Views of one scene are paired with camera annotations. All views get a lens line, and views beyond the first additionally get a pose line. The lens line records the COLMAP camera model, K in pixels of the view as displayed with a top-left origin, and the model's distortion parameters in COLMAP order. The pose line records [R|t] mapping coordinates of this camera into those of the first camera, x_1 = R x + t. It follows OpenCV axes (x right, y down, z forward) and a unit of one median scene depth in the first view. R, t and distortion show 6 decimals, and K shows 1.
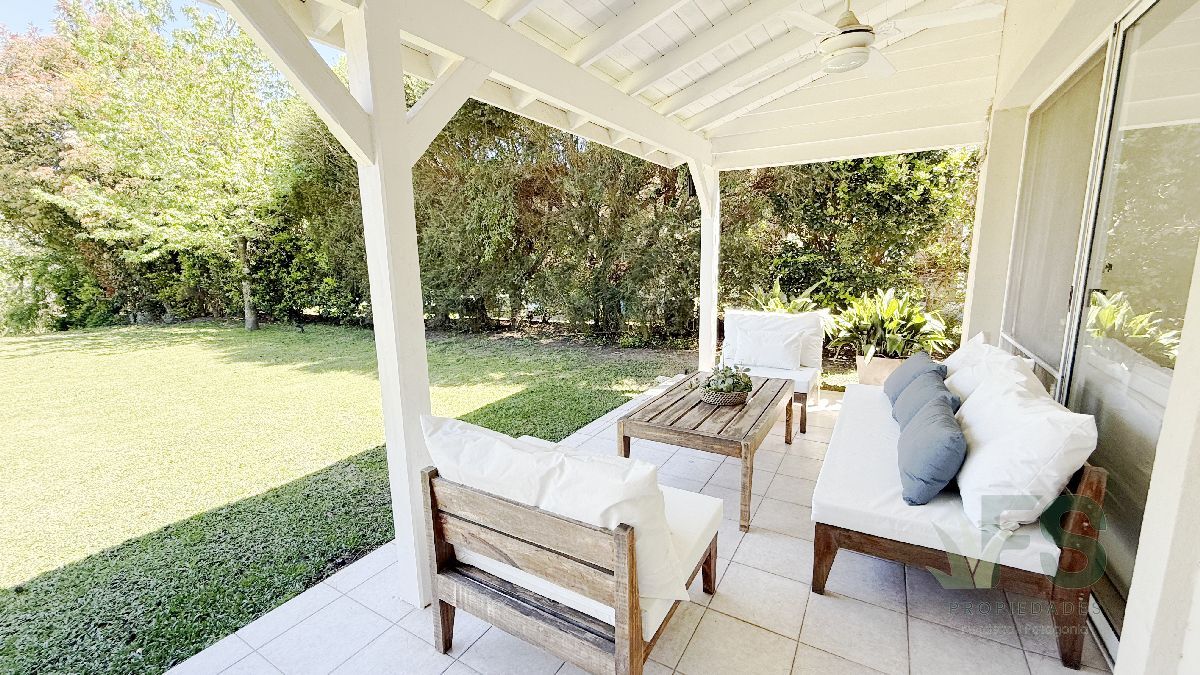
lens RADIAL K [[479.8, 0, 596.6], [0, 479.8, 339.2], [0, 0, 1]] dist [0.000987, 0.000077]
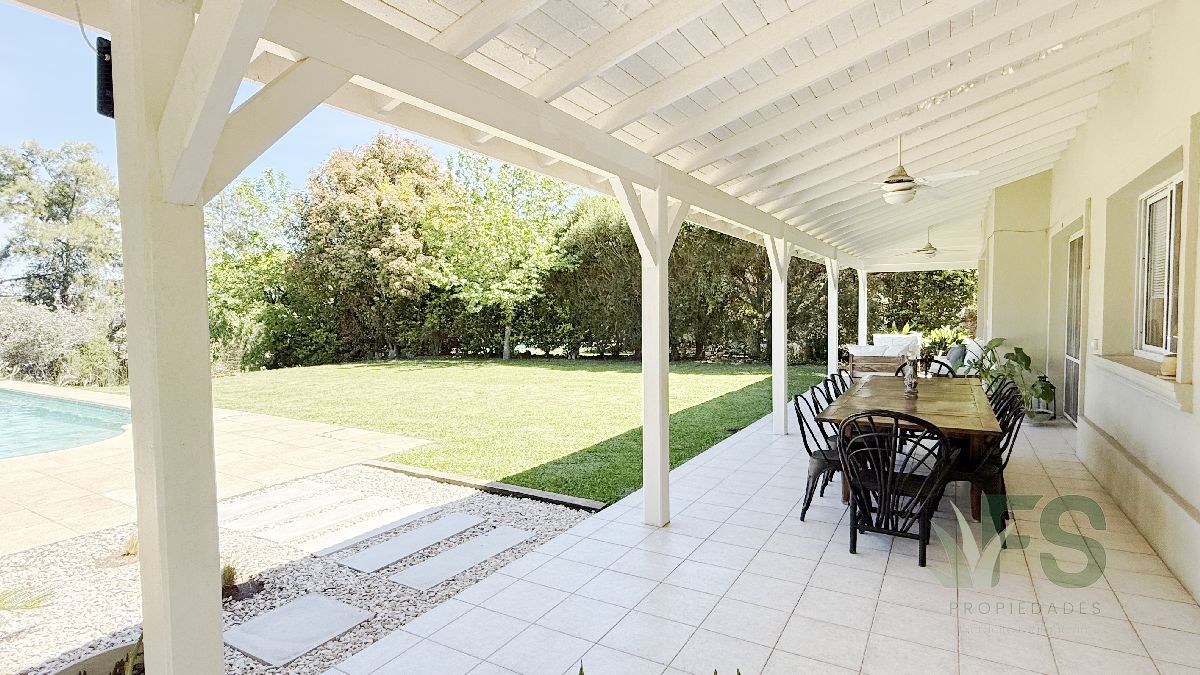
lens RADIAL K [[578.1, 0, 606.7], [0, 578.1, 363.9], [0, 0, 1]] dist [-0.002820, -0.000185]
pose [[0.999644, 0.008741, 0.025217, -0.881431], [-0.006472, 0.996039, -0.088682, 0.272720], [-0.025892, 0.088487, 0.995741, -1.371586]]
